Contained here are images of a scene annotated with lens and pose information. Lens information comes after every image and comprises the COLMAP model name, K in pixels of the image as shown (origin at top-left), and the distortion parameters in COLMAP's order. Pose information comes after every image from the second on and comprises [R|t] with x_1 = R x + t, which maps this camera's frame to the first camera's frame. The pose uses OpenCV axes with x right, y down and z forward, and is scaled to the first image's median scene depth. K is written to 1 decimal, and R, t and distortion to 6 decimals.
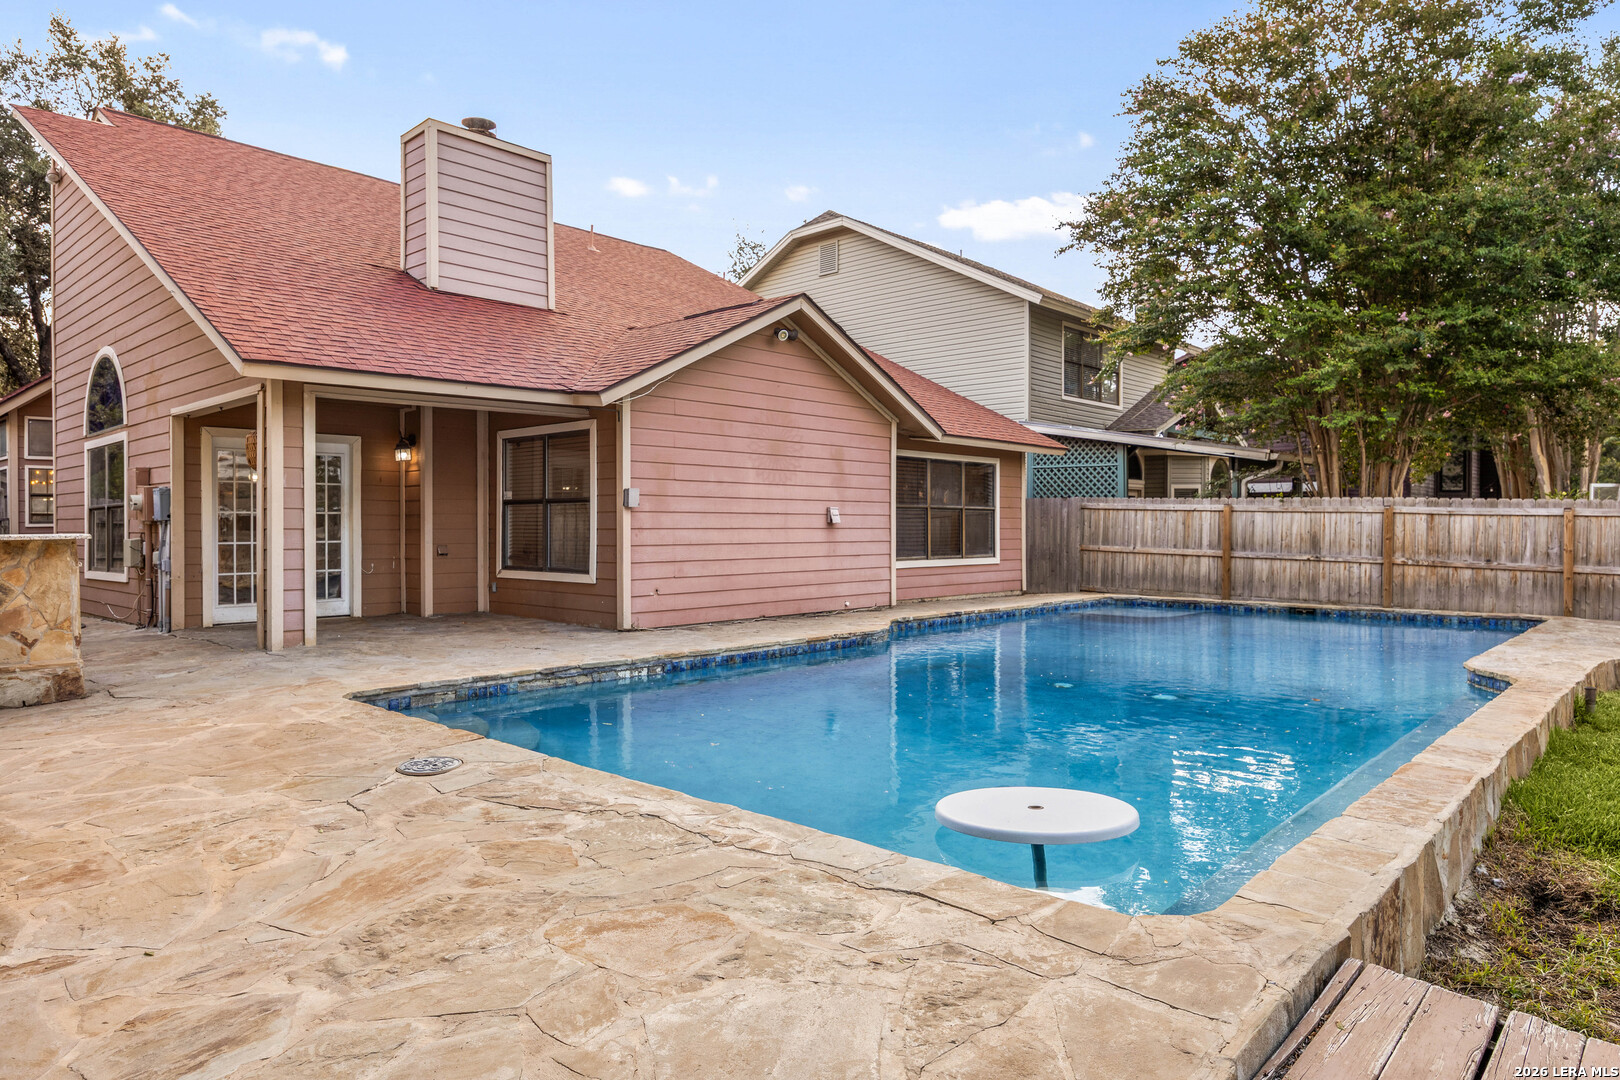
lens RADIAL K [[1007.5, 0, 821.5], [0, 1007.5, 542.0], [0, 0, 1]] dist [-0.016305, -0.008471]
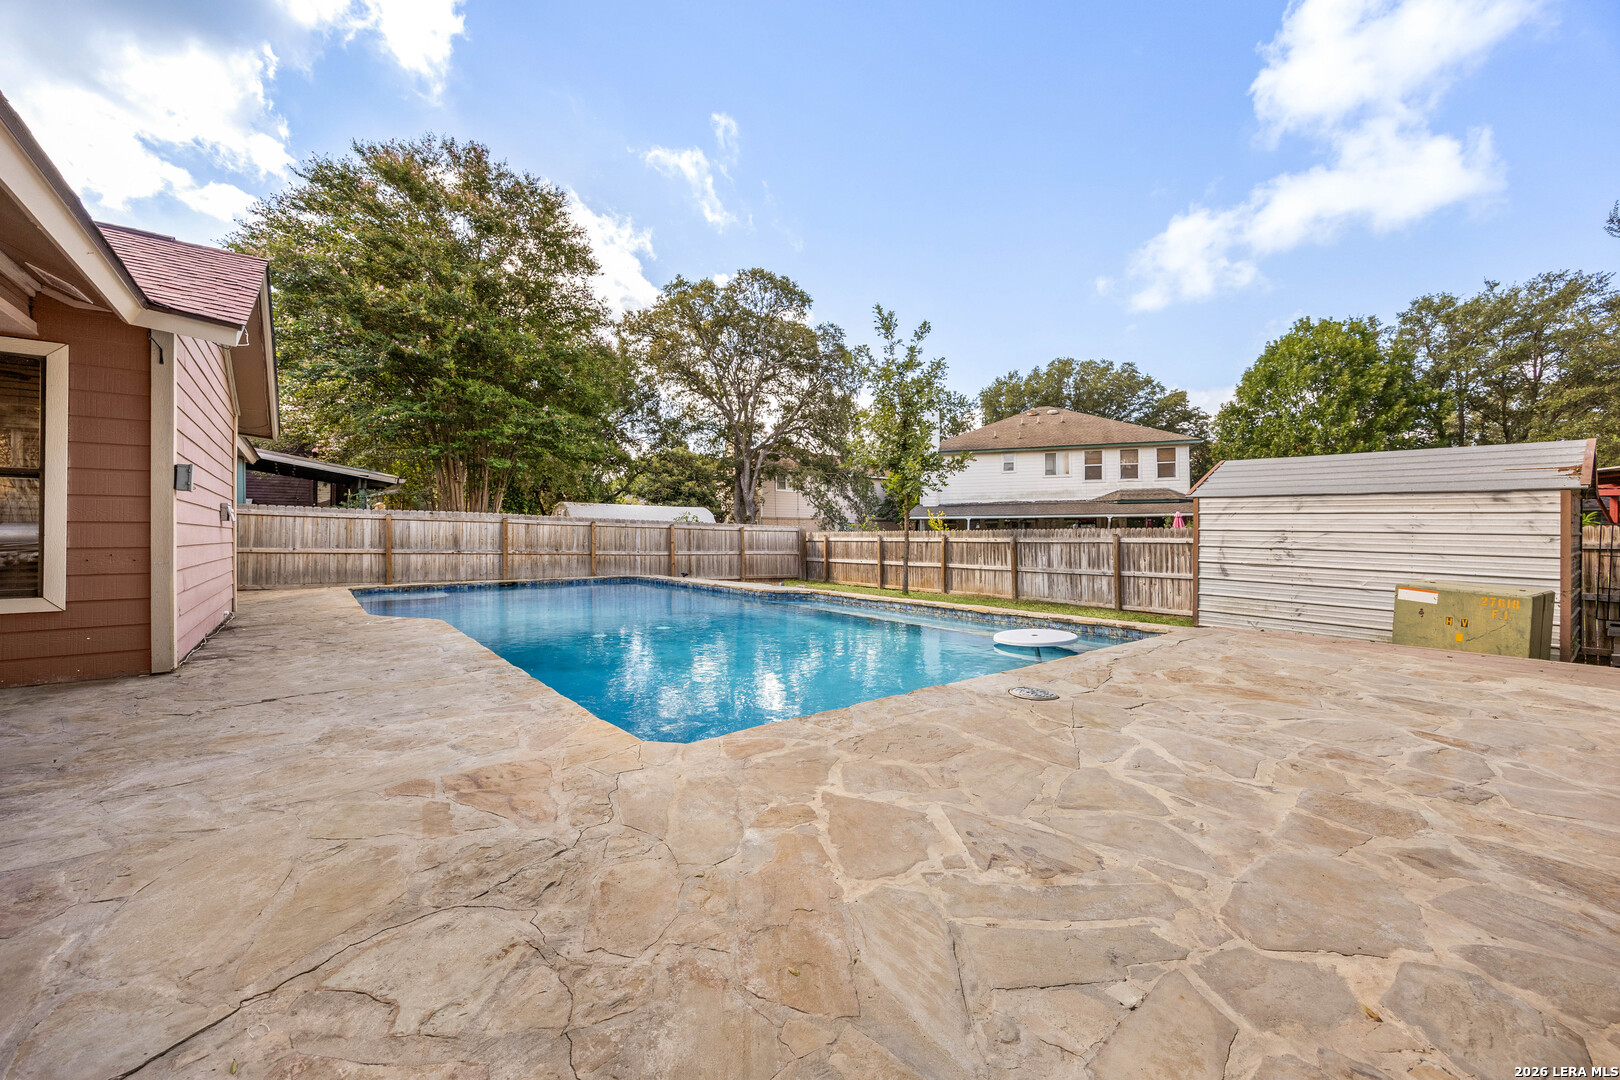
lens RADIAL K [[628.1, 0, 816.6], [0, 628.1, 537.3], [0, 0, 1]] dist [0.000049, -0.000623]
pose [[0.150775, -0.004722, 0.988557, -0.353099], [0.018339, 0.999830, 0.001979, 0.002187], [-0.988398, 0.017831, 0.150836, 0.323350]]
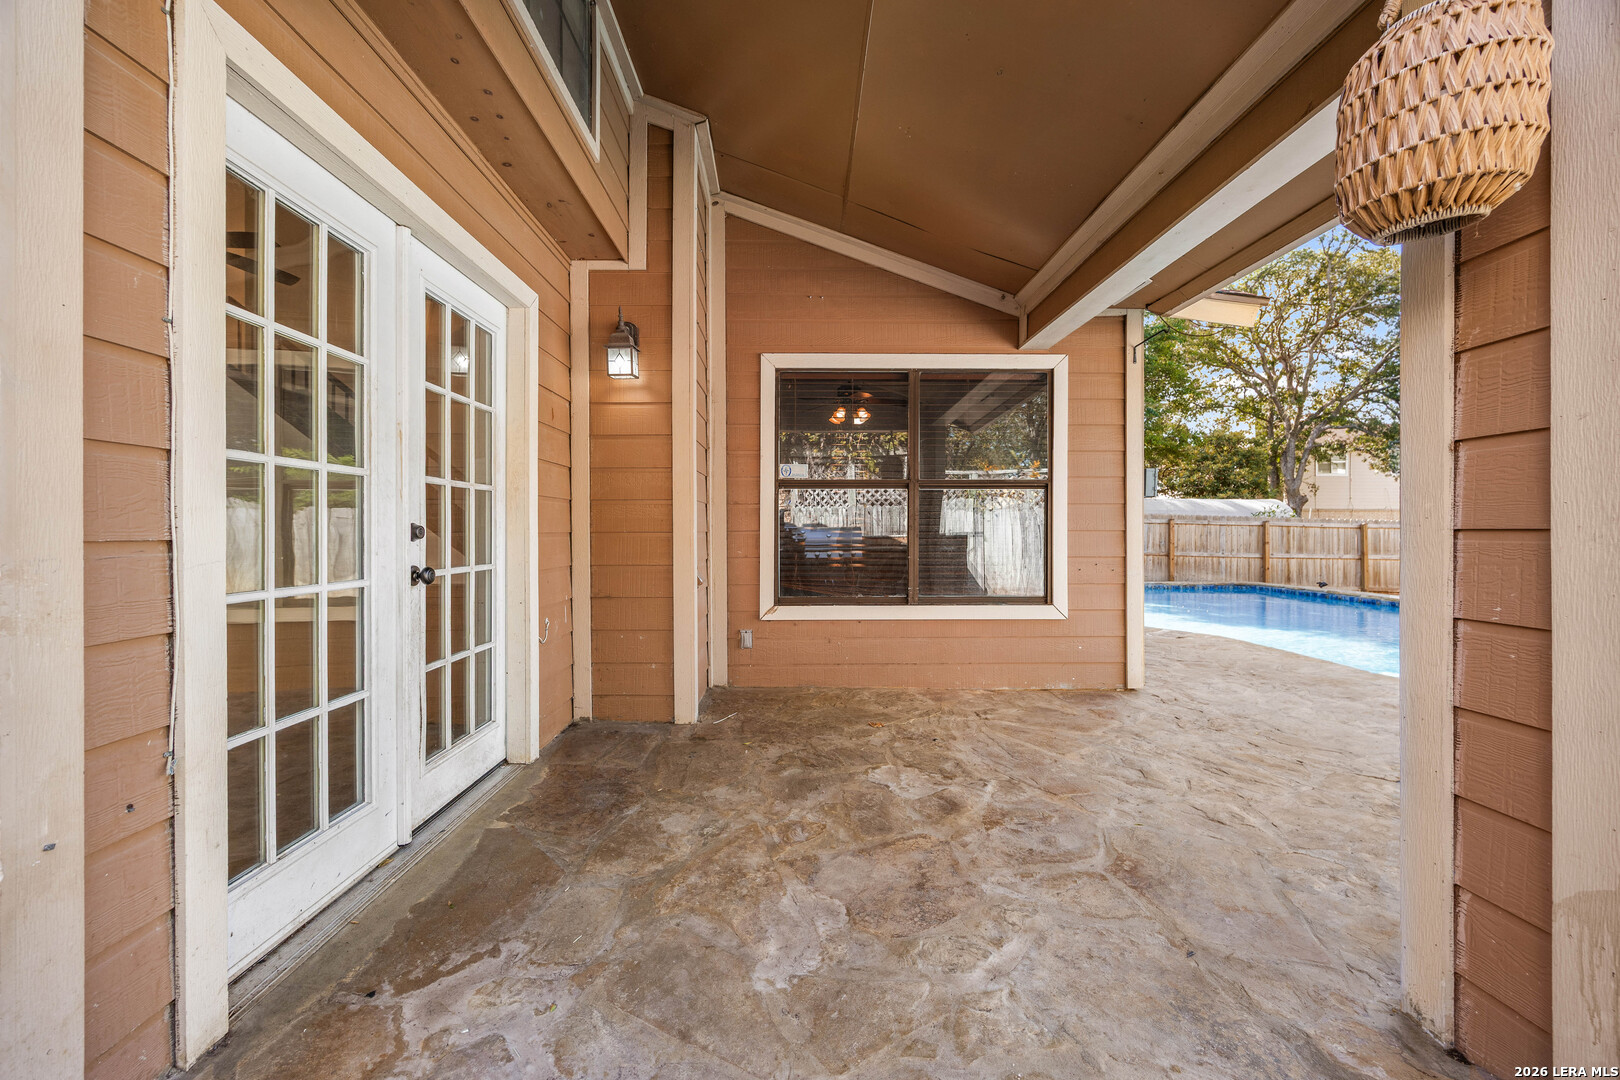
lens RADIAL K [[628.1, 0, 816.7], [0, 628.1, 532.9], [0, 0, 1]] dist [0.000049, -0.000623]
pose [[0.718682, -0.003467, 0.695331, -0.400544], [0.009196, 0.999948, -0.004520, -0.008001], [-0.695278, 0.009642, 0.718676, 0.548308]]
